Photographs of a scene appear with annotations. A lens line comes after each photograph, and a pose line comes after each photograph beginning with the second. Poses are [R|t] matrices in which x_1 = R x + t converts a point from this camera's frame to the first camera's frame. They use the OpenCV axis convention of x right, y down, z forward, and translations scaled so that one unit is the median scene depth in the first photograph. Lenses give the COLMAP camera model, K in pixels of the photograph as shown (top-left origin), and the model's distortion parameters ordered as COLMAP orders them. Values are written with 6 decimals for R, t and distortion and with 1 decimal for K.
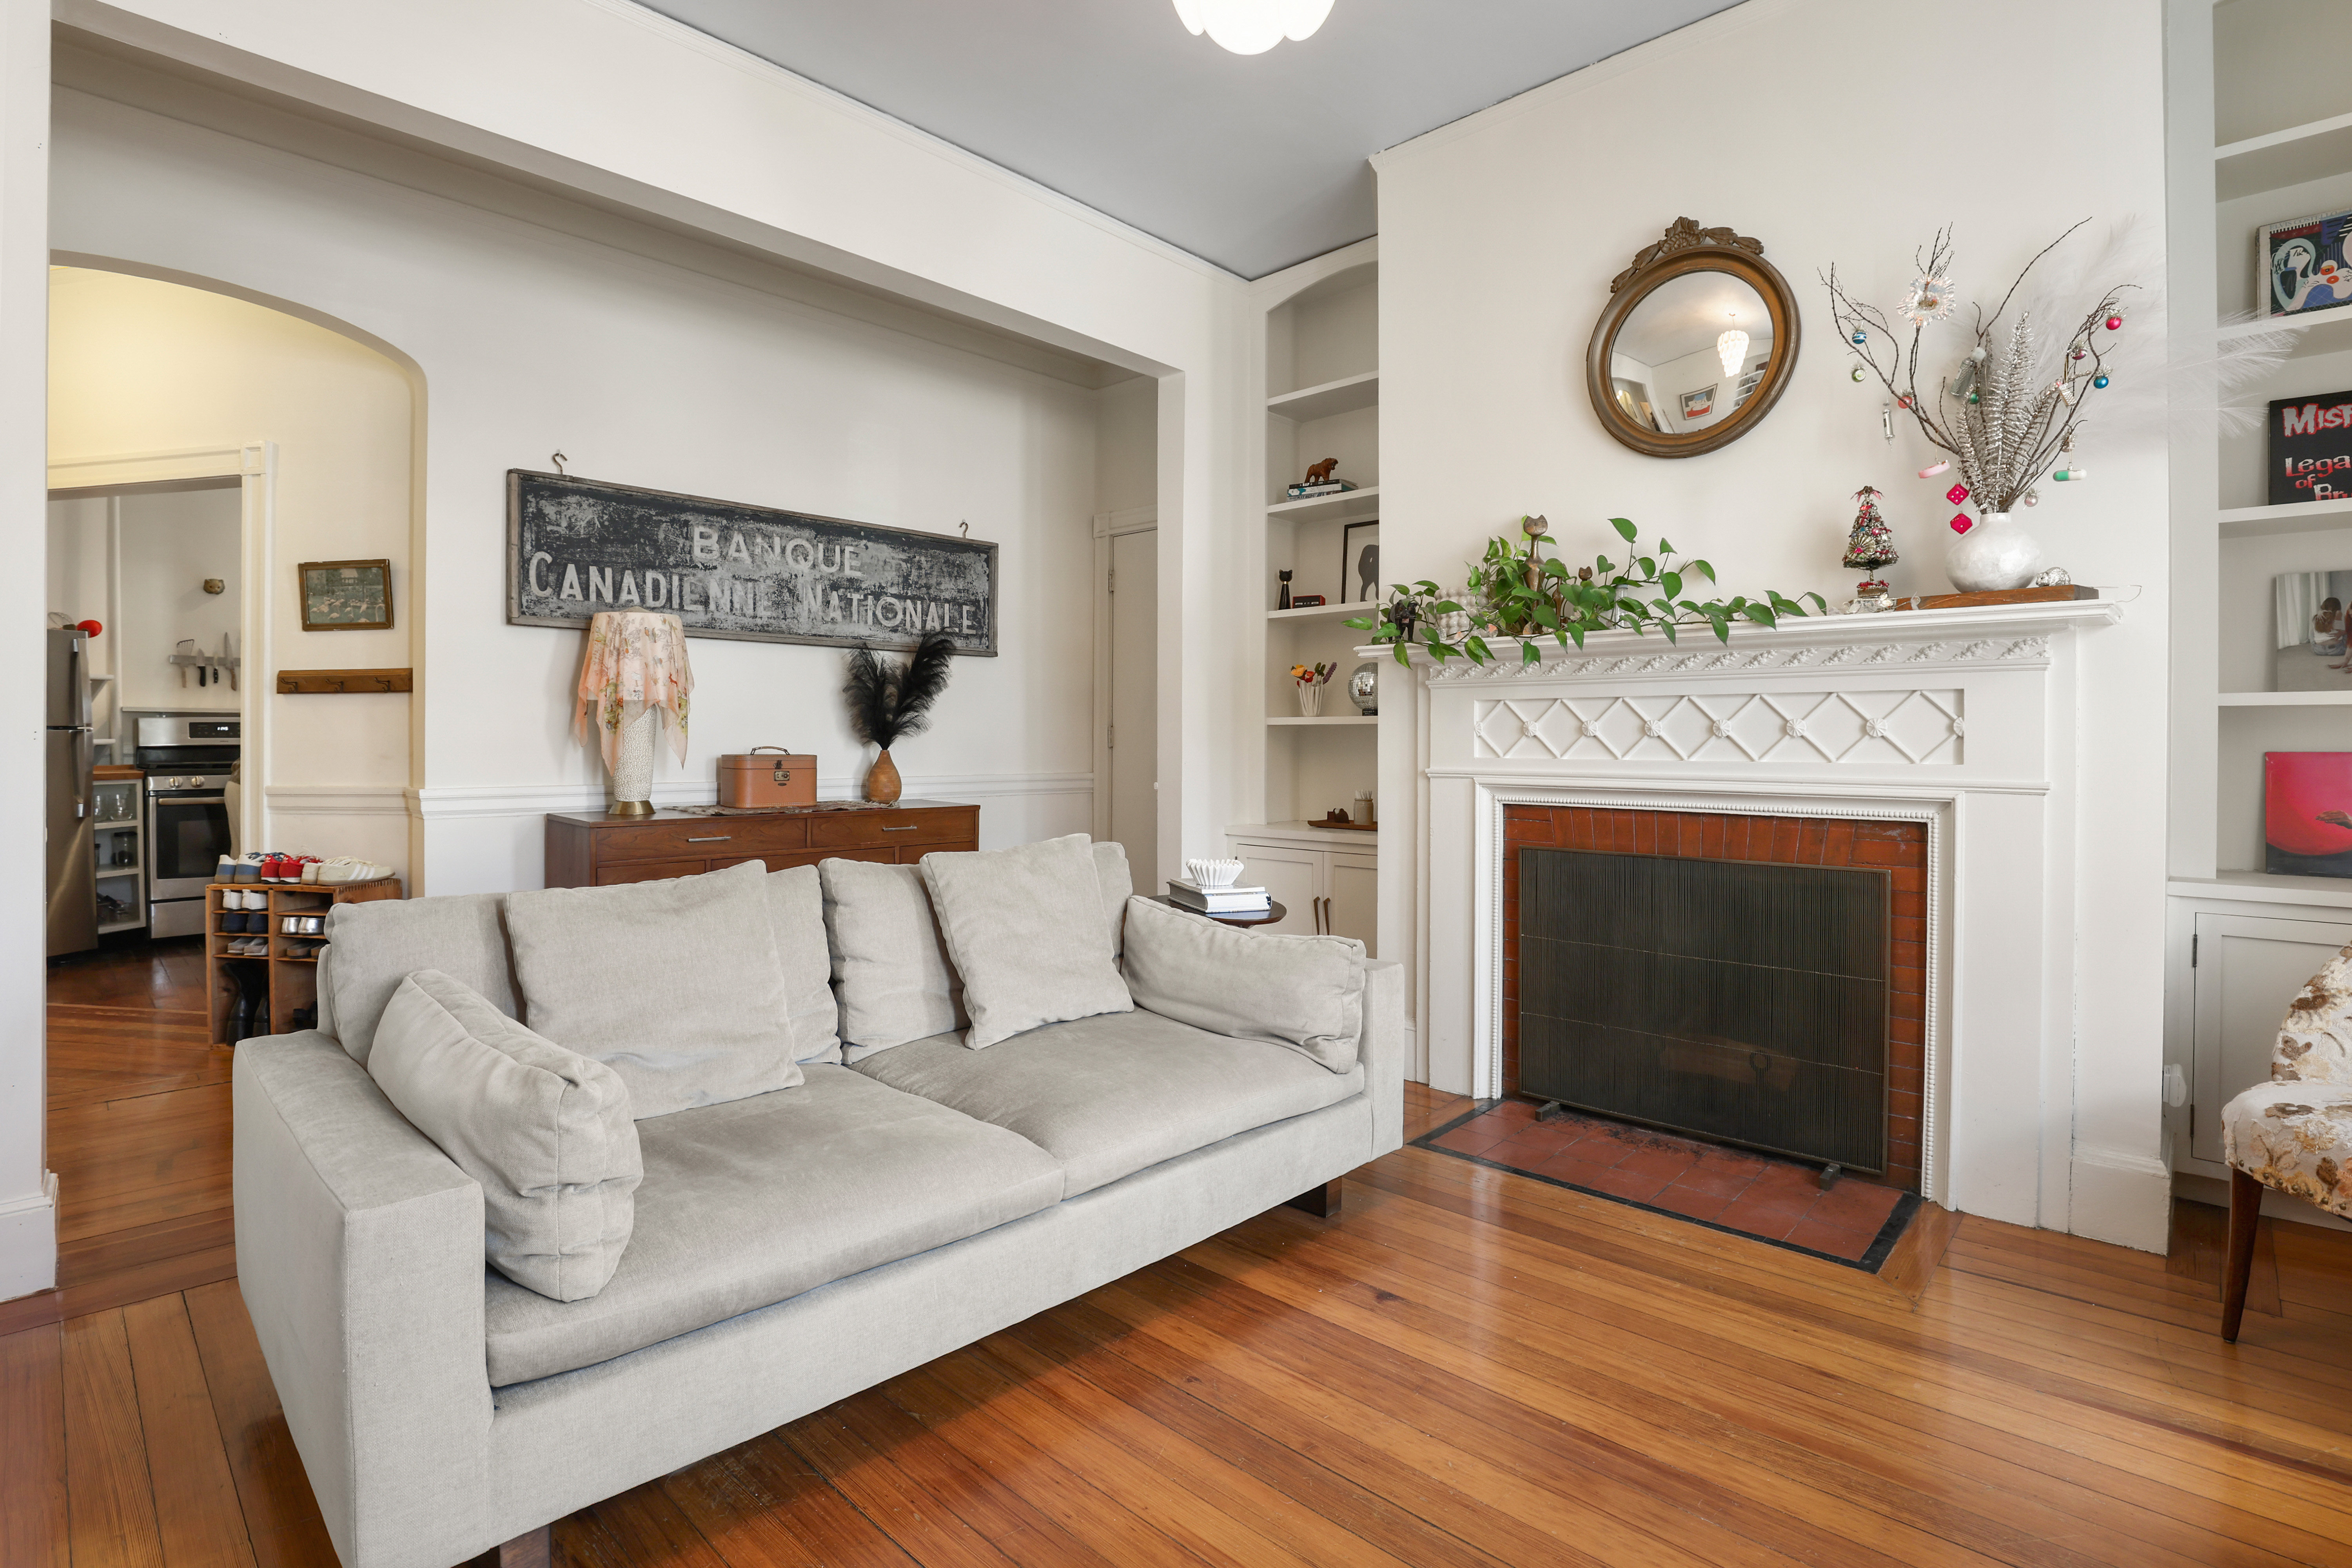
lens RADIAL K [[1126.0, 0, 1197.1], [0, 1126.0, 747.8], [0, 0, 1]] dist [-0.030860, 0.000743]
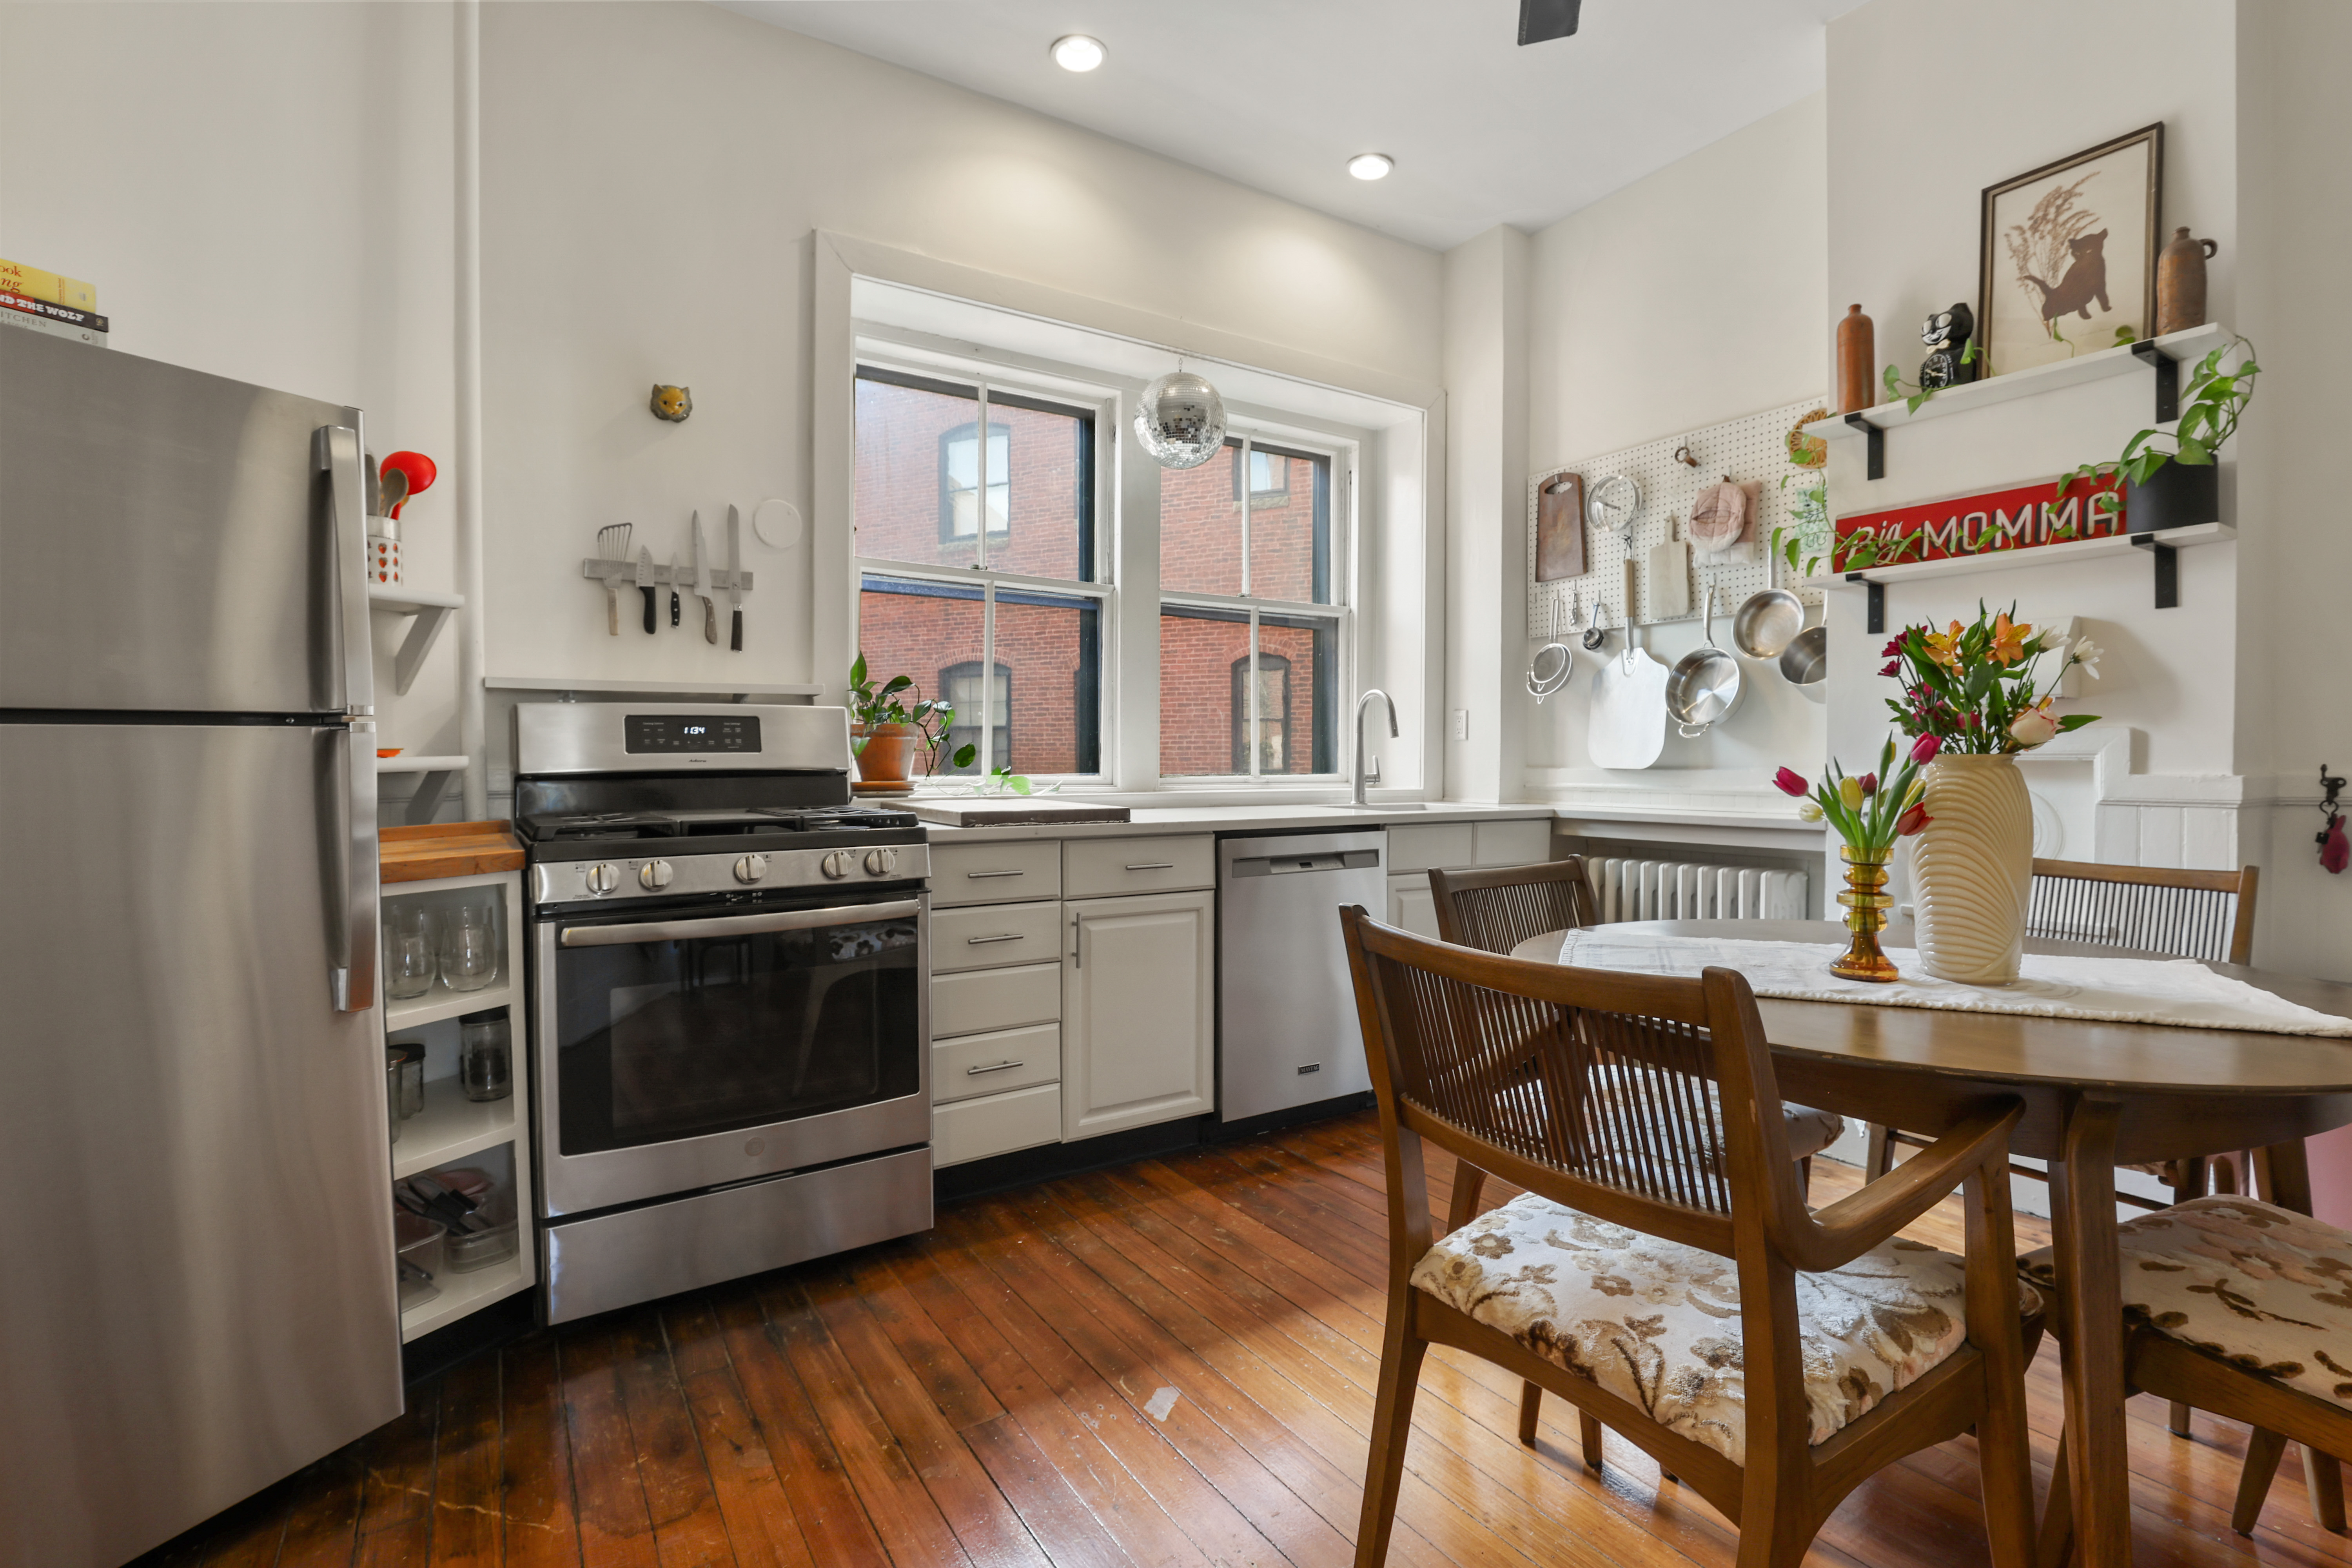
lens RADIAL K [[1093.1, 0, 1176.0], [0, 1093.1, 784.0], [0, 0, 1]] dist [-0.022683, 0.000206]
pose [[0.970915, 0.003676, -0.239395, -0.636237], [-0.000879, 0.999930, 0.011786, -0.002401], [0.239422, -0.011233, 0.970851, 0.670020]]
